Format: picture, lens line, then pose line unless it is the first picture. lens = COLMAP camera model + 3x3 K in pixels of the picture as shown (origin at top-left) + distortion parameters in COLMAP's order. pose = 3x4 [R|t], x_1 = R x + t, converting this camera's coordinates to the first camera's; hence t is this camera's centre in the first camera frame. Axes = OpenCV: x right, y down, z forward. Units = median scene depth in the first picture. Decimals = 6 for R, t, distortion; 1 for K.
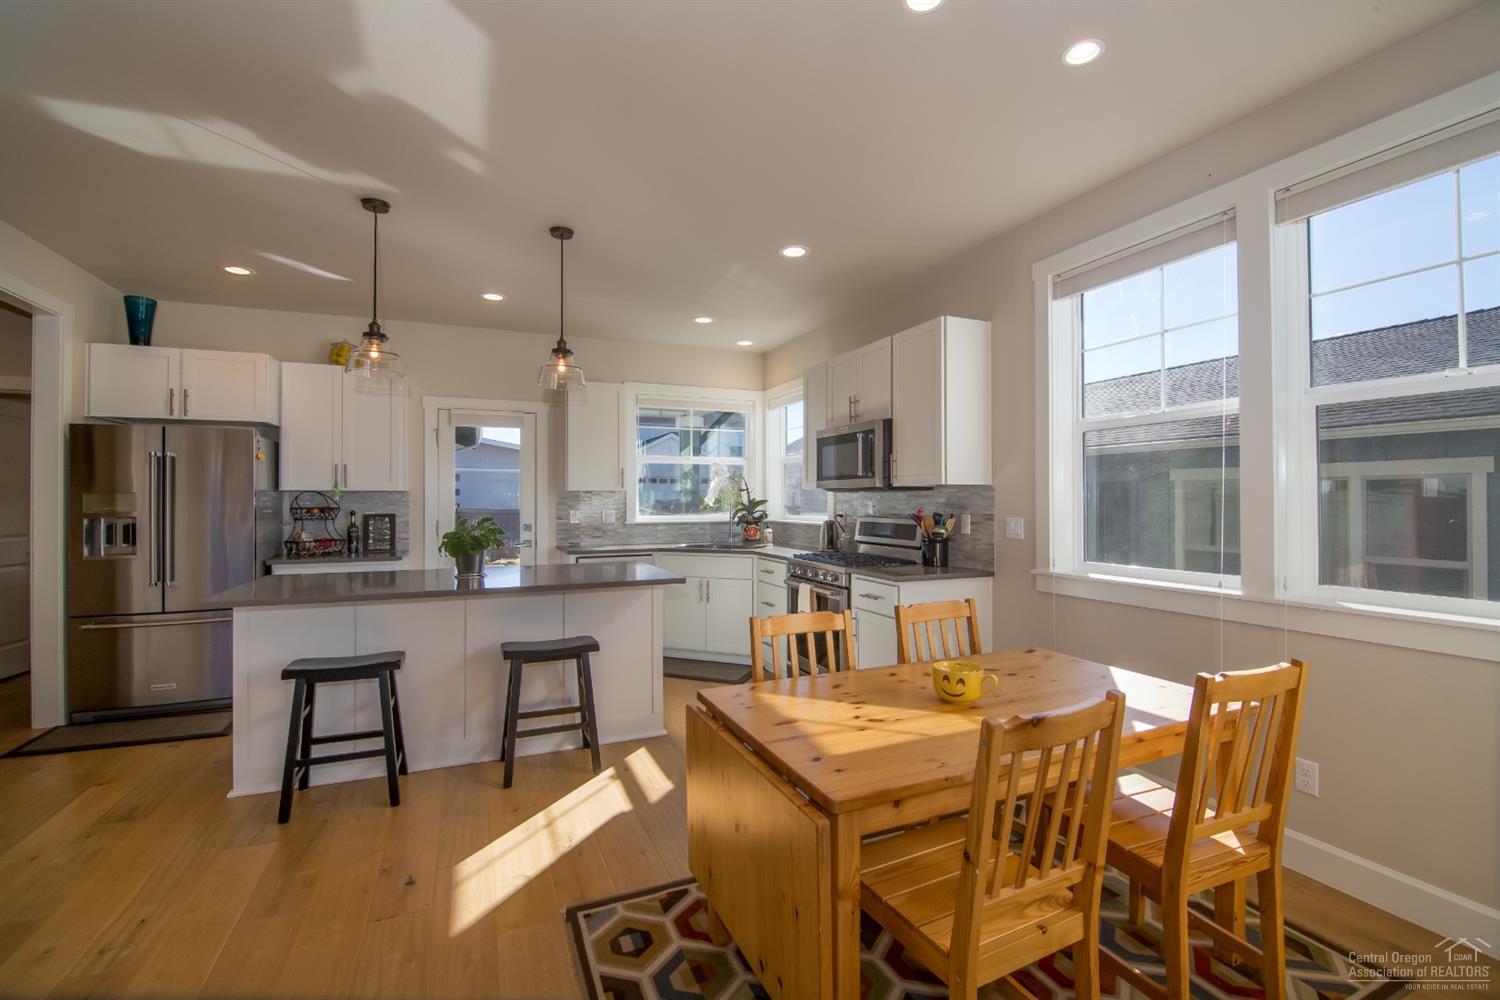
lens RADIAL K [[657.5, 0, 757.2], [0, 657.5, 498.0], [0, 0, 1]] dist [-0.013947, -0.000513]
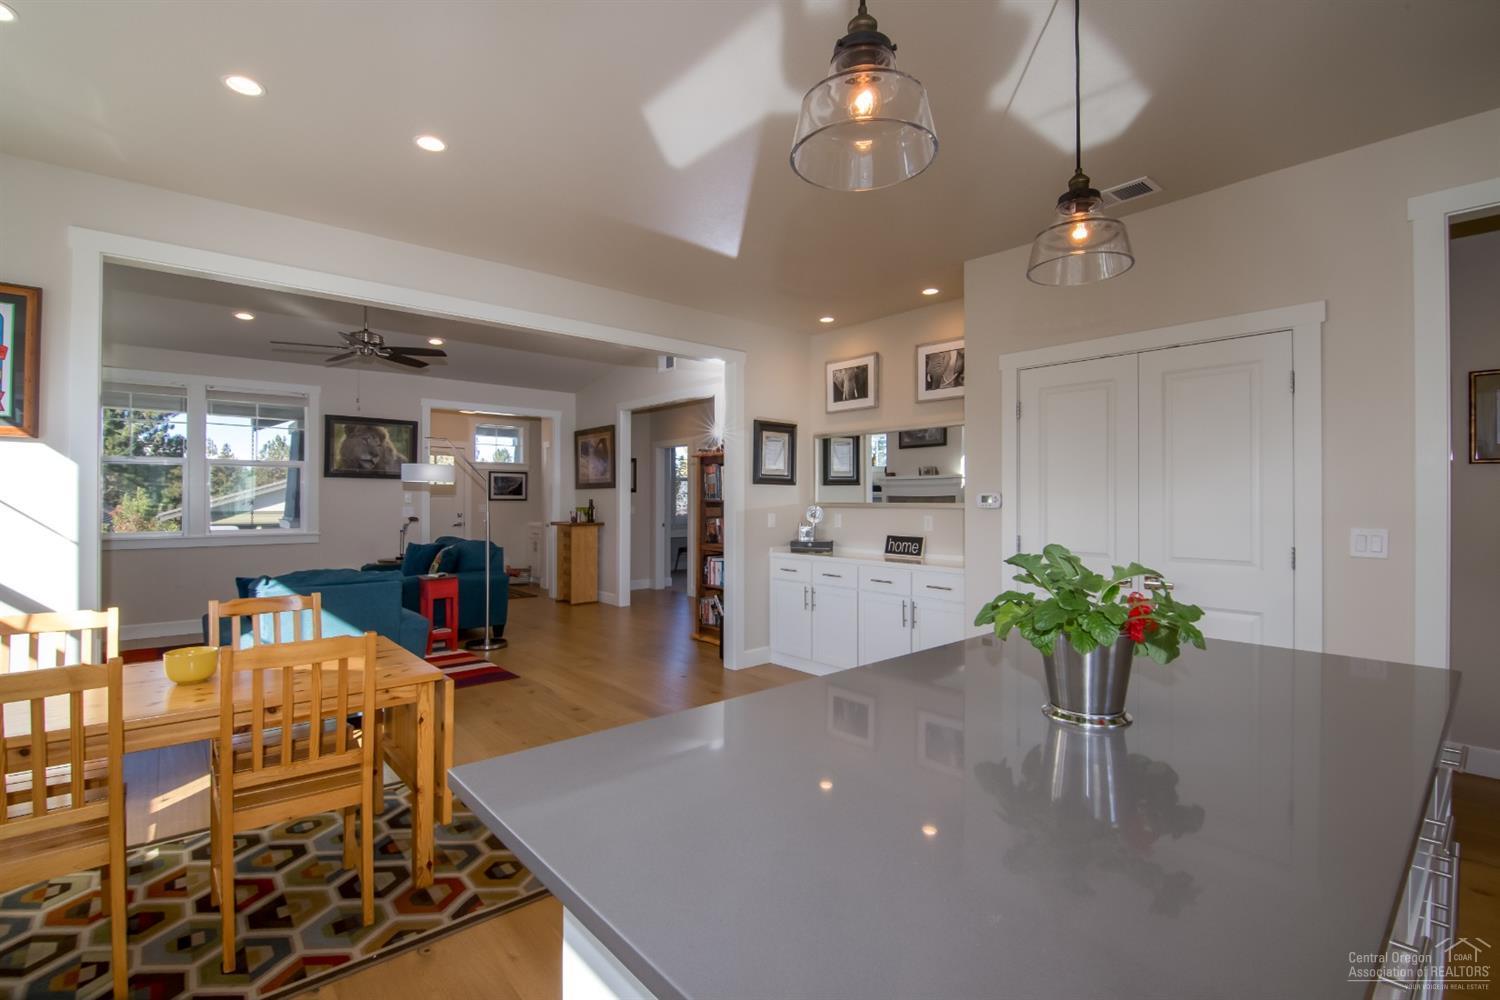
lens RADIAL K [[657.5, 0, 740.9], [0, 657.5, 496.1], [0, 0, 1]] dist [-0.013947, -0.000513]
pose [[-0.956118, -0.003716, -0.292959, -0.240371], [-0.002665, 0.999989, -0.003986, -0.003019], [0.292971, -0.003031, -0.956117, 2.143011]]
